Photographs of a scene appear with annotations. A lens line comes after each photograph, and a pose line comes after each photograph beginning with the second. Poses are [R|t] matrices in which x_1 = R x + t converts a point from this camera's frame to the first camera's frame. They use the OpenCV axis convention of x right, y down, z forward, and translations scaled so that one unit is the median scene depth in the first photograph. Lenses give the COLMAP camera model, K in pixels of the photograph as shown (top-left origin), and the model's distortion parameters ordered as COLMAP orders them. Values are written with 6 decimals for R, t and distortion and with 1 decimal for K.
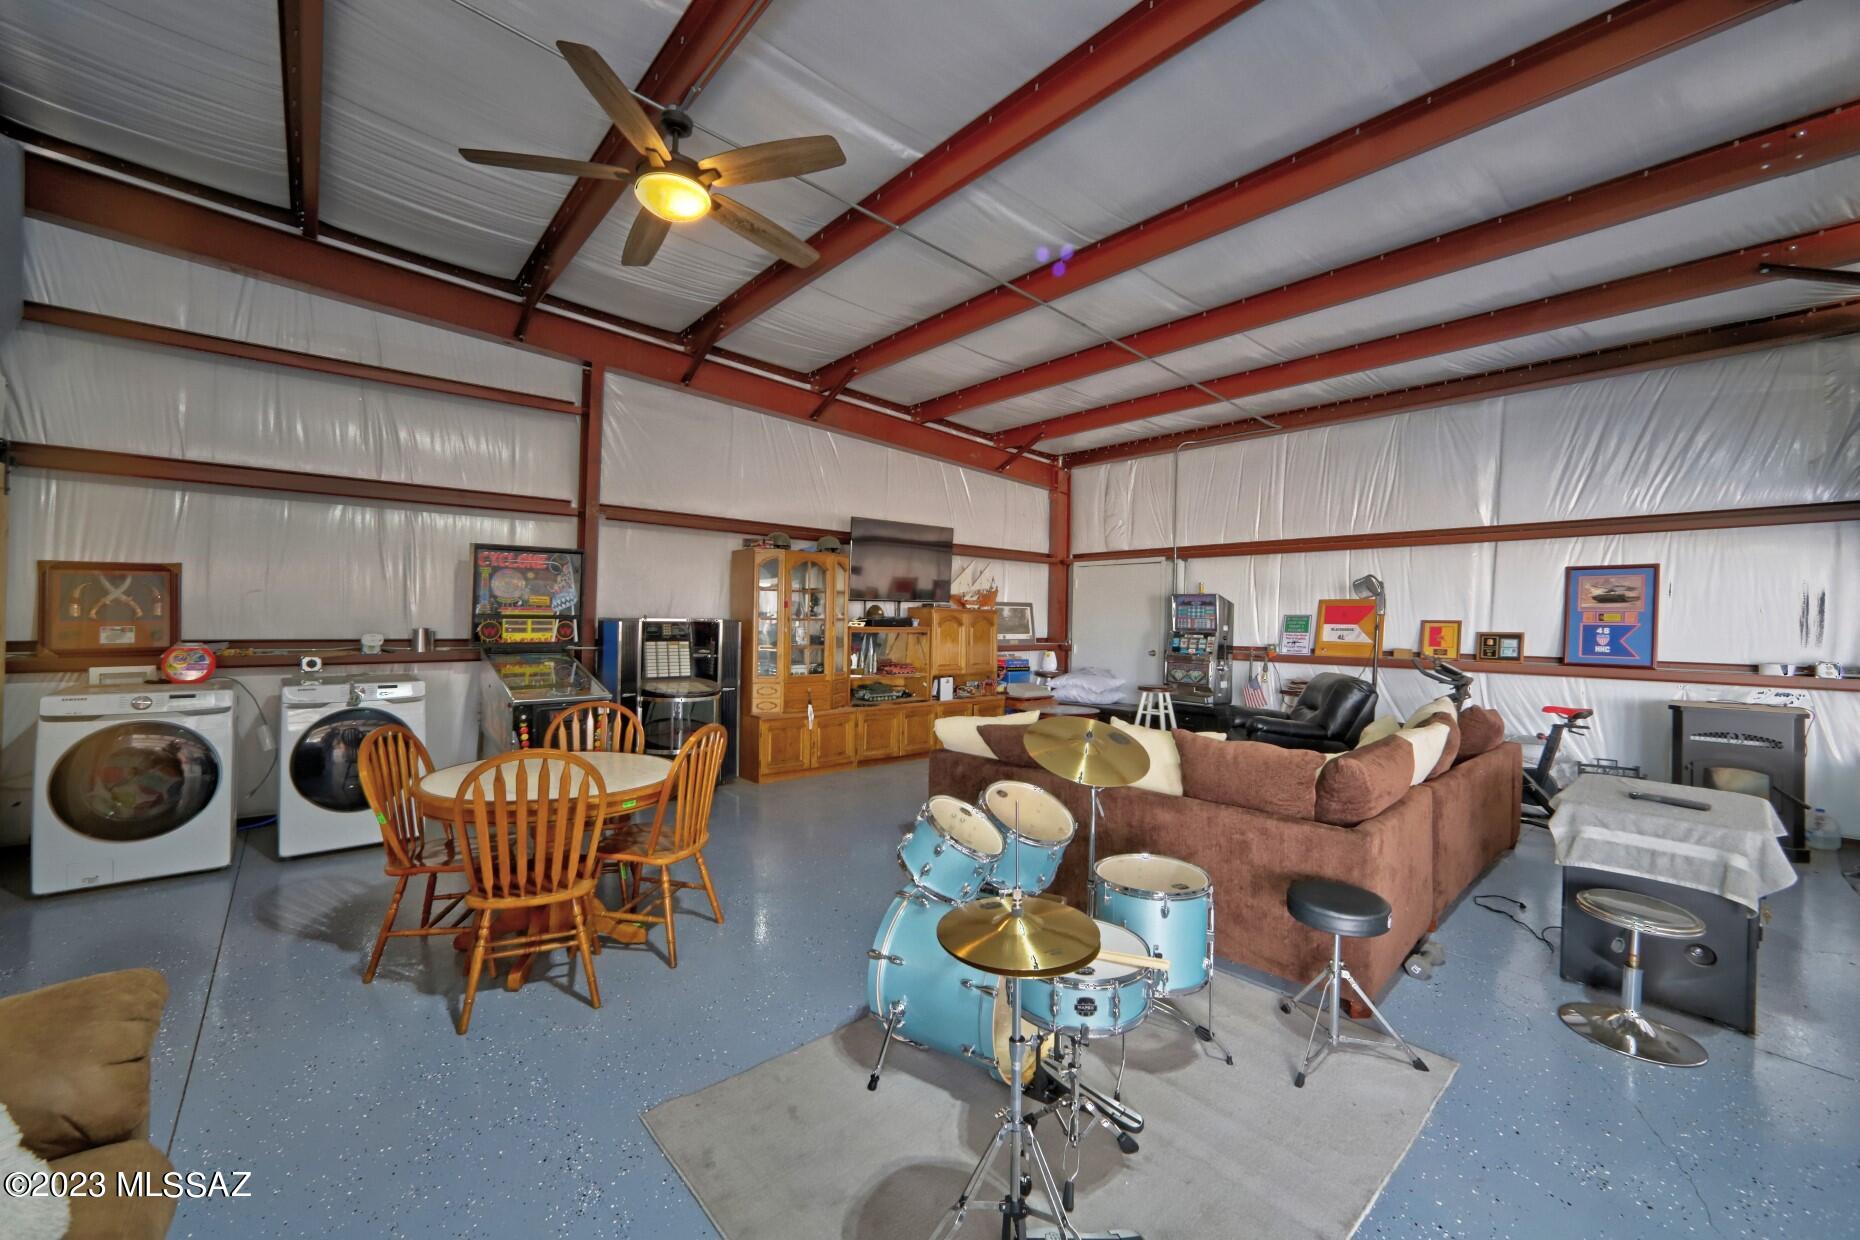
lens RADIAL K [[738.3, 0, 931.0], [0, 738.3, 616.5], [0, 0, 1]] dist [-0.034125, 0.014941]
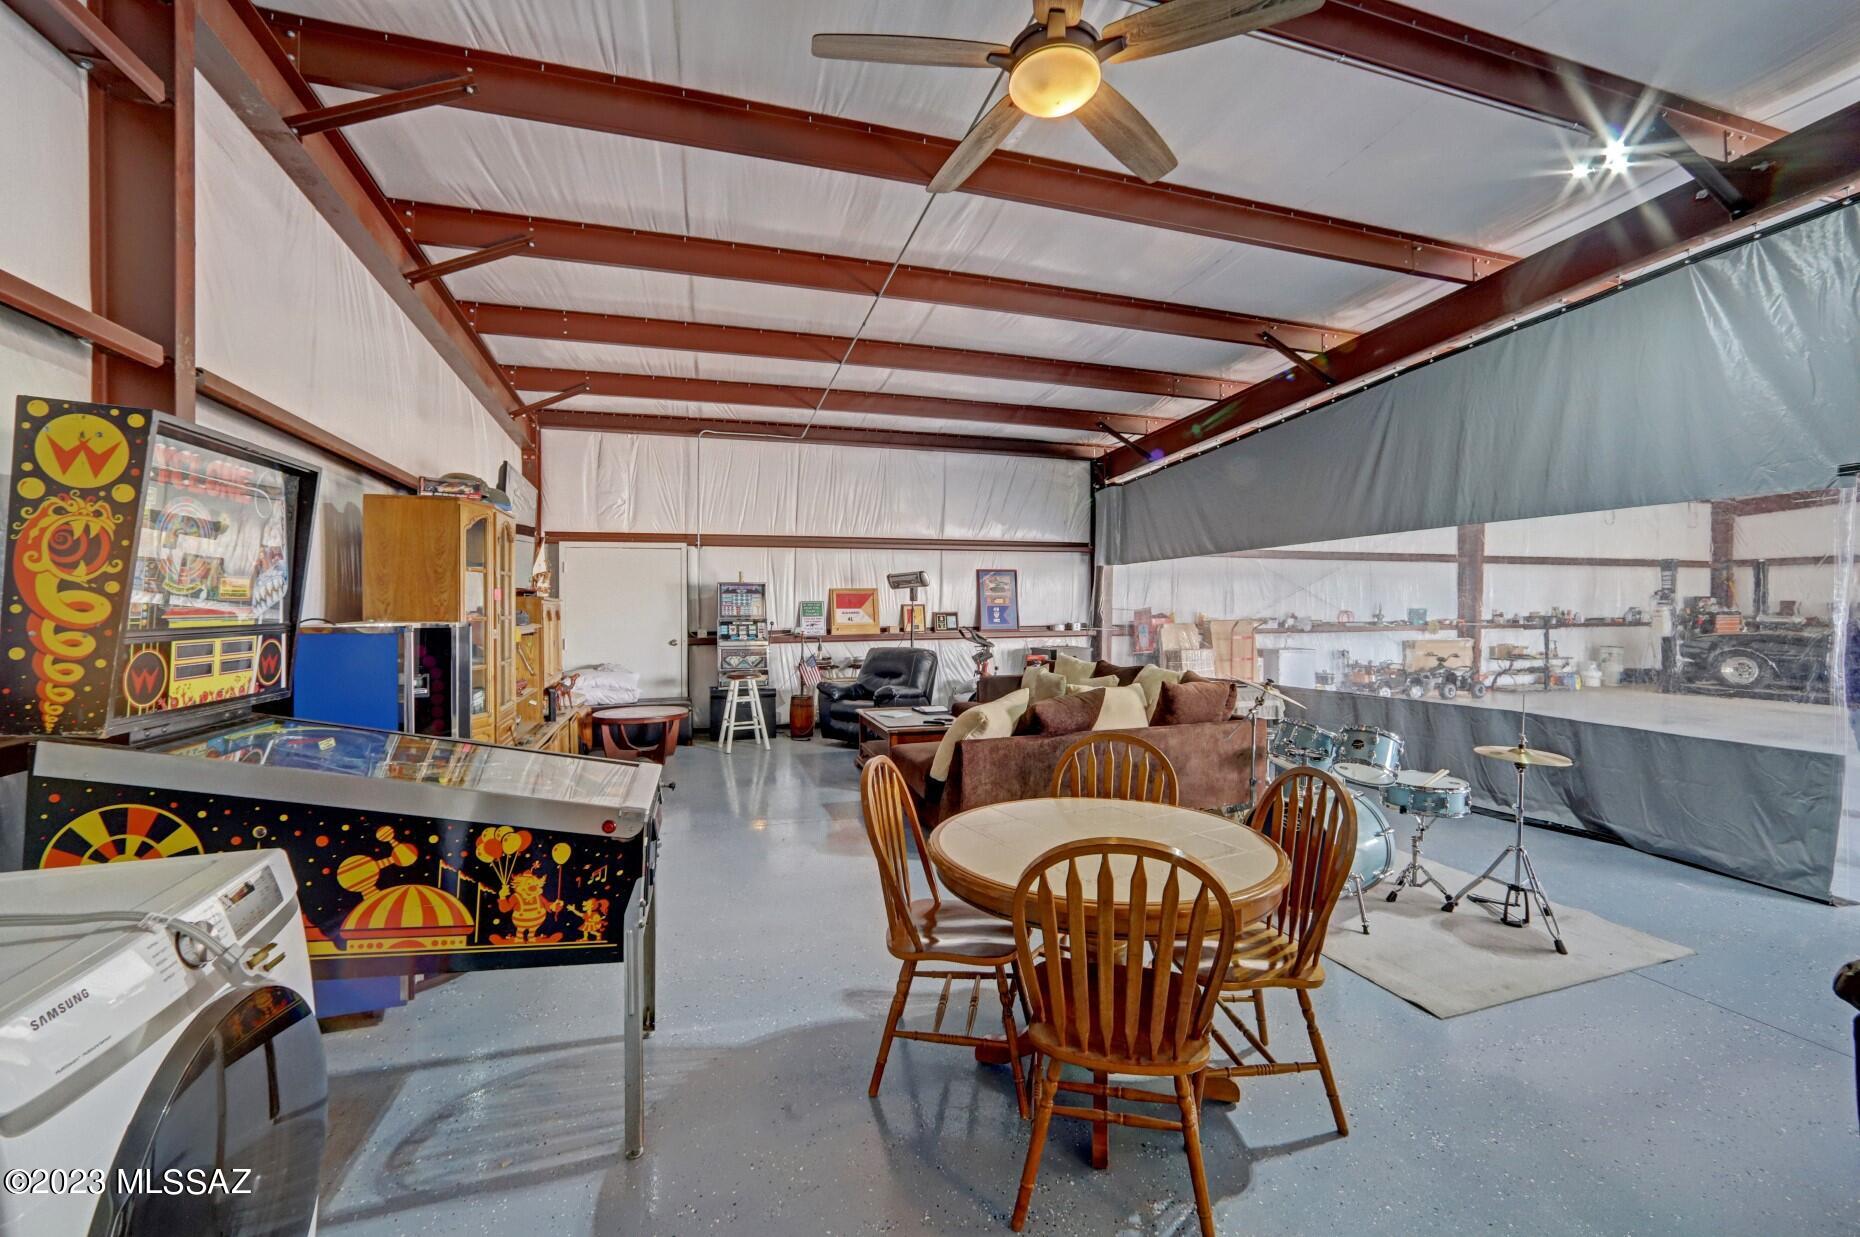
lens RADIAL K [[738.3, 0, 931.0], [0, 738.3, 615.0], [0, 0, 1]] dist [-0.034125, 0.014941]
pose [[0.397726, -0.020470, 0.917276, -0.517017], [0.014296, 0.999768, 0.016112, 0.003401], [-0.917393, 0.006705, 0.397926, 0.373138]]
